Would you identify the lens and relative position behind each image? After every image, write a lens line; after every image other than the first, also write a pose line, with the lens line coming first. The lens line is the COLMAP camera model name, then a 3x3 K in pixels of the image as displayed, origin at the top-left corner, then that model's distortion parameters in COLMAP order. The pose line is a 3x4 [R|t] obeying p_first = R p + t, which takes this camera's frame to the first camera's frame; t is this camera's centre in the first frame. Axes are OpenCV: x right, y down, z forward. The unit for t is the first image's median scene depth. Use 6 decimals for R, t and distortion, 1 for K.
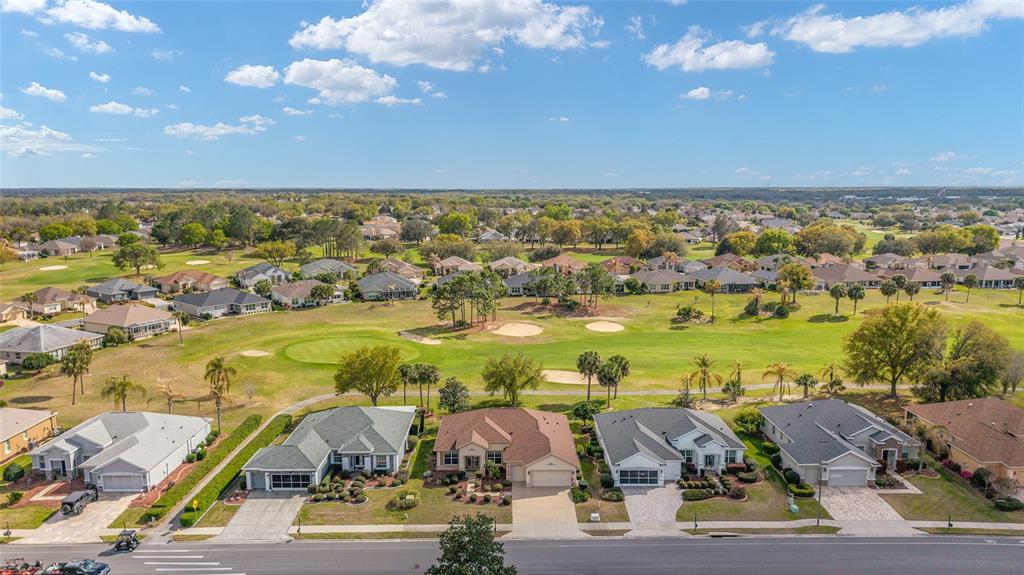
lens RADIAL K [[681.8, 0, 512.0], [0, 681.8, 287.5], [0, 0, 1]] dist [0.032517, -0.039250]
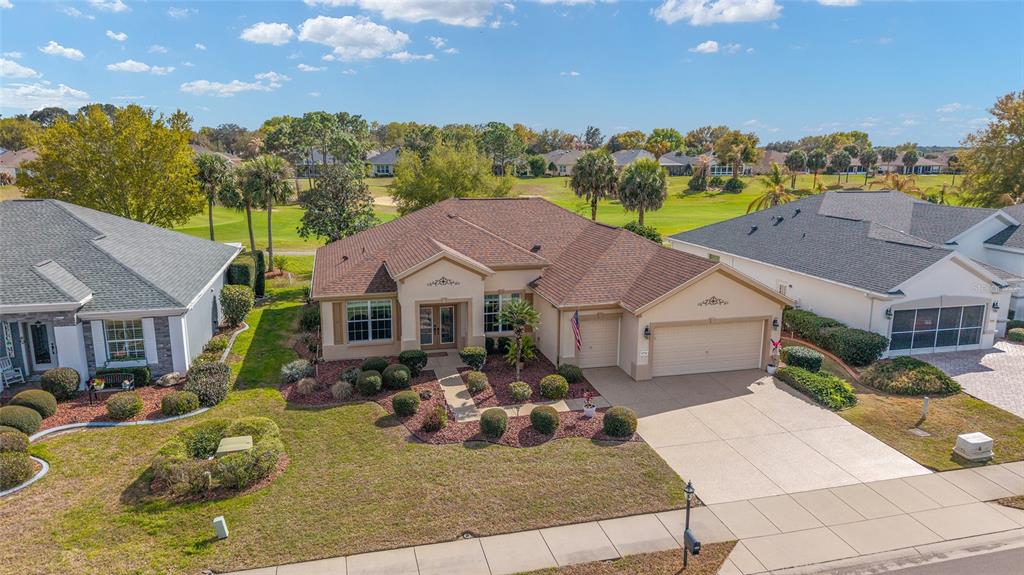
lens RADIAL K [[681.8, 0, 512.0], [0, 681.8, 287.5], [0, 0, 1]] dist [0.032517, -0.039250]
pose [[0.970127, -0.041576, 0.239009, -0.101996], [0.027191, 0.997632, 0.063175, 0.220609], [-0.241069, -0.054789, 0.968960, 0.689264]]
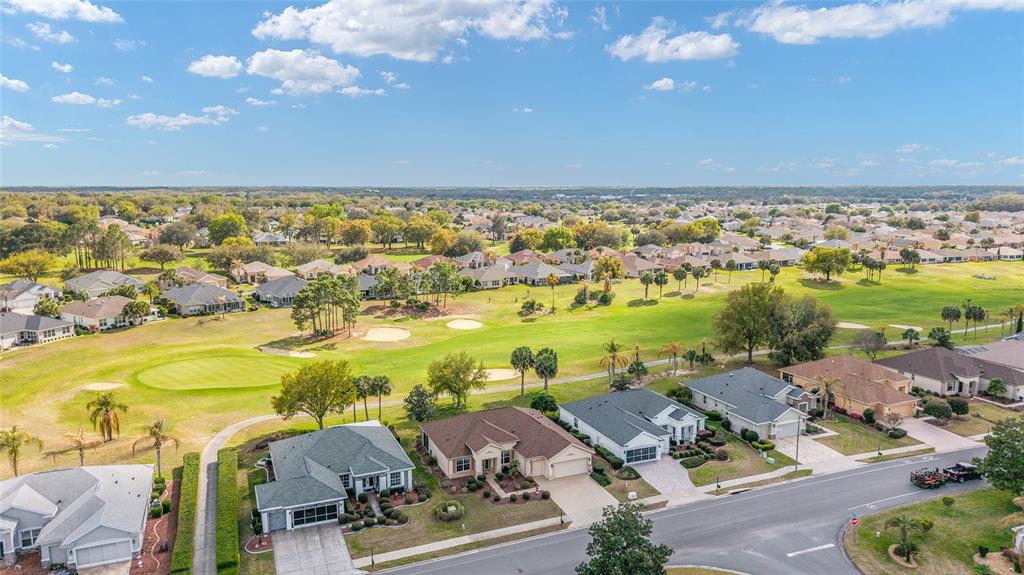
lens RADIAL K [[681.8, 0, 512.0], [0, 681.8, 287.5], [0, 0, 1]] dist [0.032517, -0.039250]
pose [[0.923986, -0.053901, 0.378609, -0.393113], [0.053035, 0.998512, 0.012724, -0.015338], [-0.378731, 0.008323, 0.925469, 0.056546]]
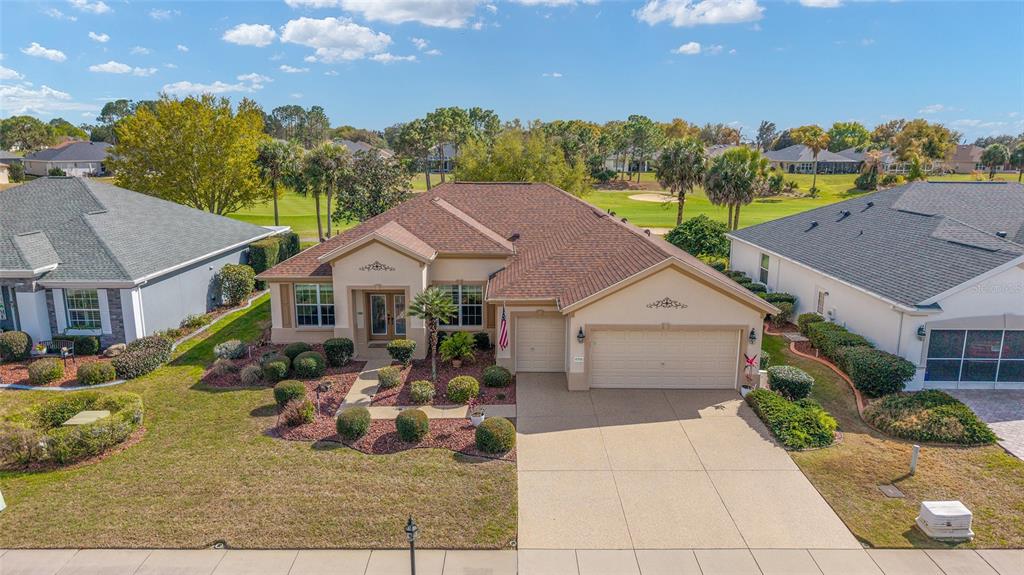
lens RADIAL K [[681.8, 0, 512.0], [0, 681.8, 287.5], [0, 0, 1]] dist [0.032517, -0.039250]
pose [[0.999947, 0.007476, -0.007063, 0.000049], [-0.007024, 0.998050, 0.062024, 0.227174], [0.007513, -0.061971, 0.998050, 0.709951]]
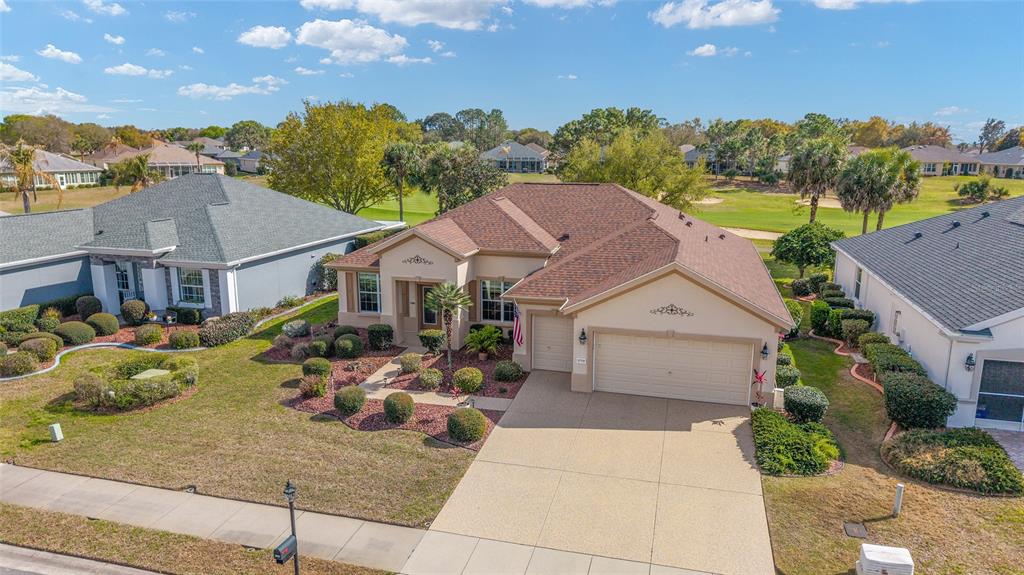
lens RADIAL K [[681.8, 0, 512.0], [0, 681.8, 287.5], [0, 0, 1]] dist [0.032517, -0.039250]
pose [[0.962731, 0.061360, -0.263410, 0.063294], [-0.045020, 0.996694, 0.067631, 0.226314], [0.266689, -0.053252, 0.962310, 0.712359]]
